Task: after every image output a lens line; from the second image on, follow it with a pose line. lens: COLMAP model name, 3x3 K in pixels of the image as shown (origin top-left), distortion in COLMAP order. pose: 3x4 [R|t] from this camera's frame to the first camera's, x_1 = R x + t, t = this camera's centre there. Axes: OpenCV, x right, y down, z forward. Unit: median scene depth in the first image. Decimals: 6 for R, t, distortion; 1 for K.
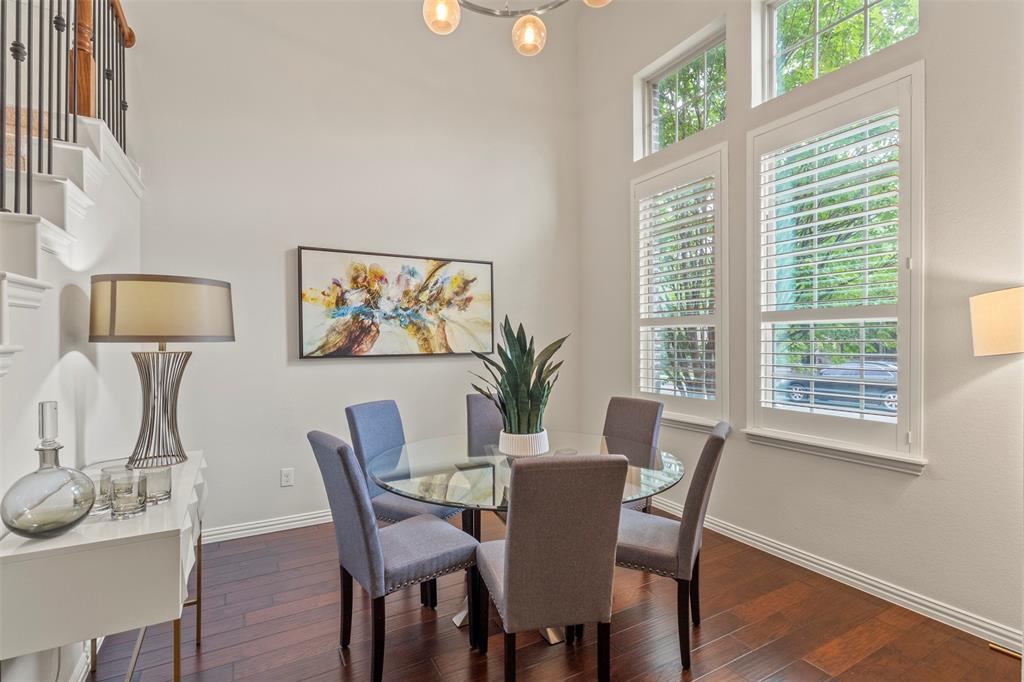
lens RADIAL K [[474.1, 0, 509.4], [0, 474.1, 344.8], [0, 0, 1]] dist [0.000511, 0.000944]
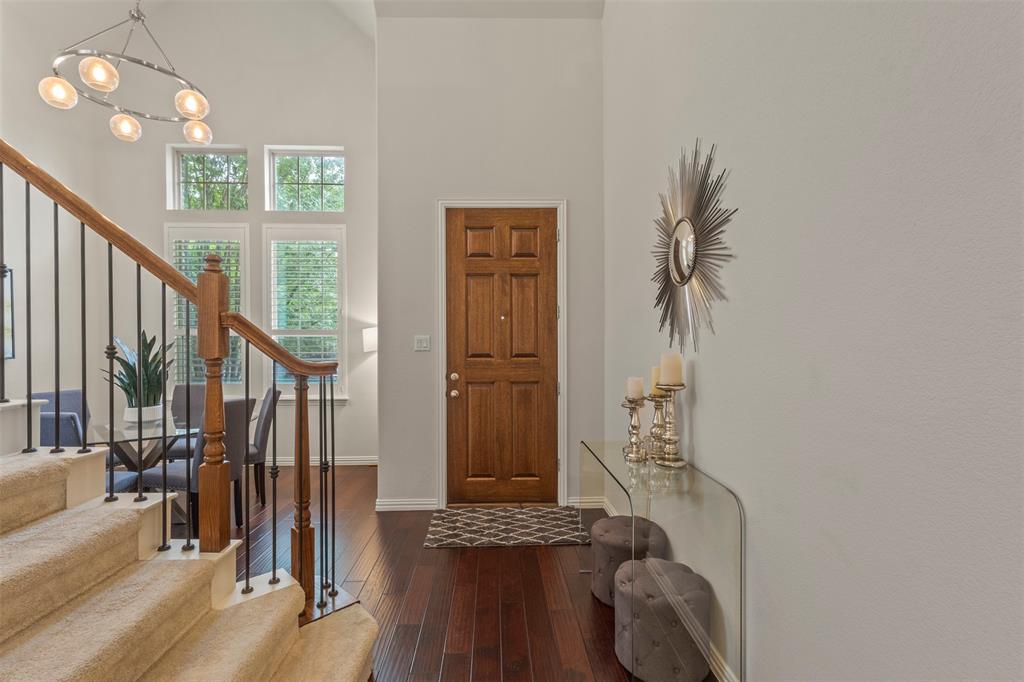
lens RADIAL K [[474.1, 0, 509.4], [0, 474.1, 344.8], [0, 0, 1]] dist [0.000511, 0.000944]
pose [[0.456383, 0.005676, 0.889766, -0.659138], [0.010421, 0.999877, -0.011723, 0.017081], [-0.889723, 0.014623, 0.456267, -0.607853]]
